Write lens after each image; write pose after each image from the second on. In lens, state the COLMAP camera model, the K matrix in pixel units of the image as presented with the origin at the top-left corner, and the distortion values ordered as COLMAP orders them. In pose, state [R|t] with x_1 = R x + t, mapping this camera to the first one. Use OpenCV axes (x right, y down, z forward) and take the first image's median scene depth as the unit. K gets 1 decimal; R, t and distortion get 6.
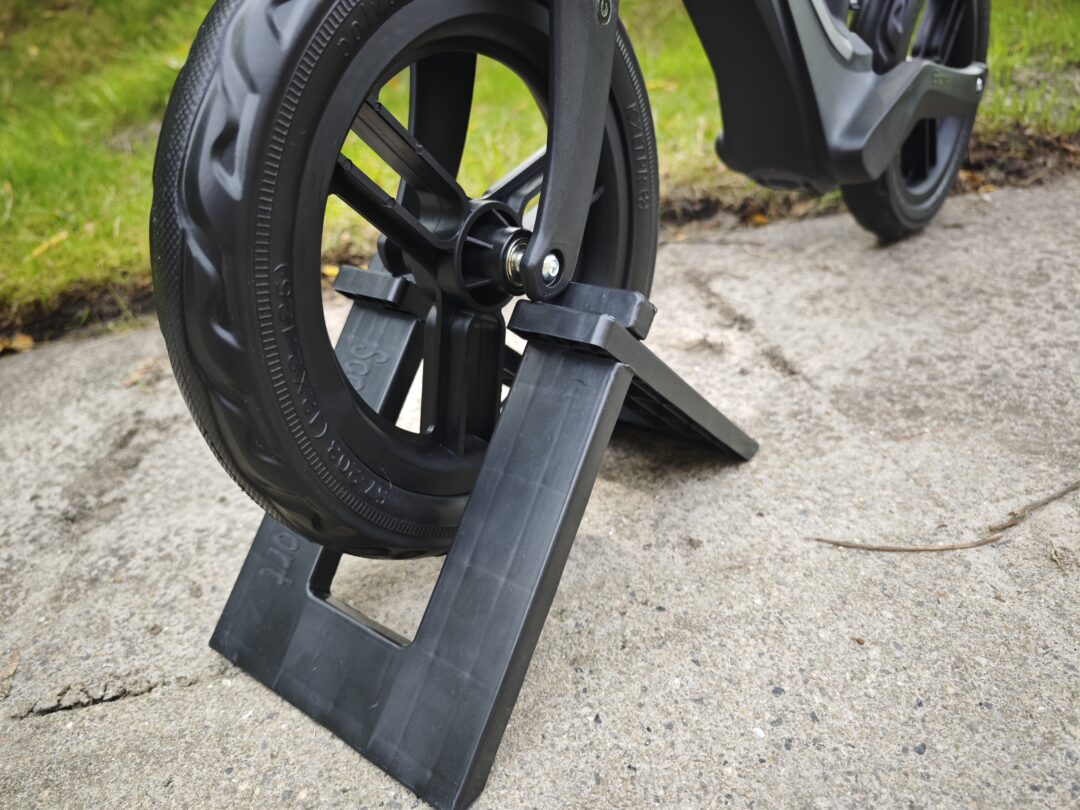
lens RADIAL K [[715.6, 0, 546.0], [0, 715.6, 403.0], [0, 0, 1]] dist [-0.016244, 0.001555]
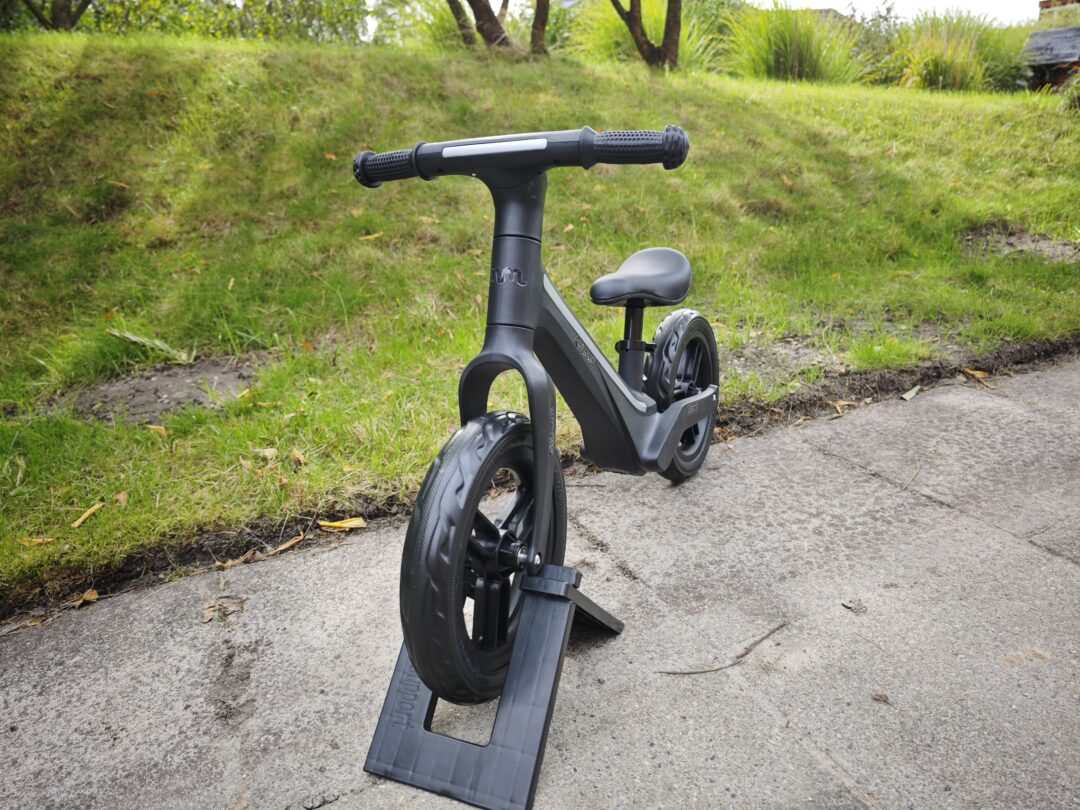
lens RADIAL K [[715.6, 0, 536.3], [0, 715.6, 411.5], [0, 0, 1]] dist [-0.016244, 0.001555]
pose [[0.972378, -0.037082, 0.230446, -0.333336], [0.084786, 0.975975, -0.200709, -0.128499], [-0.217466, 0.214703, 0.952161, -0.842249]]
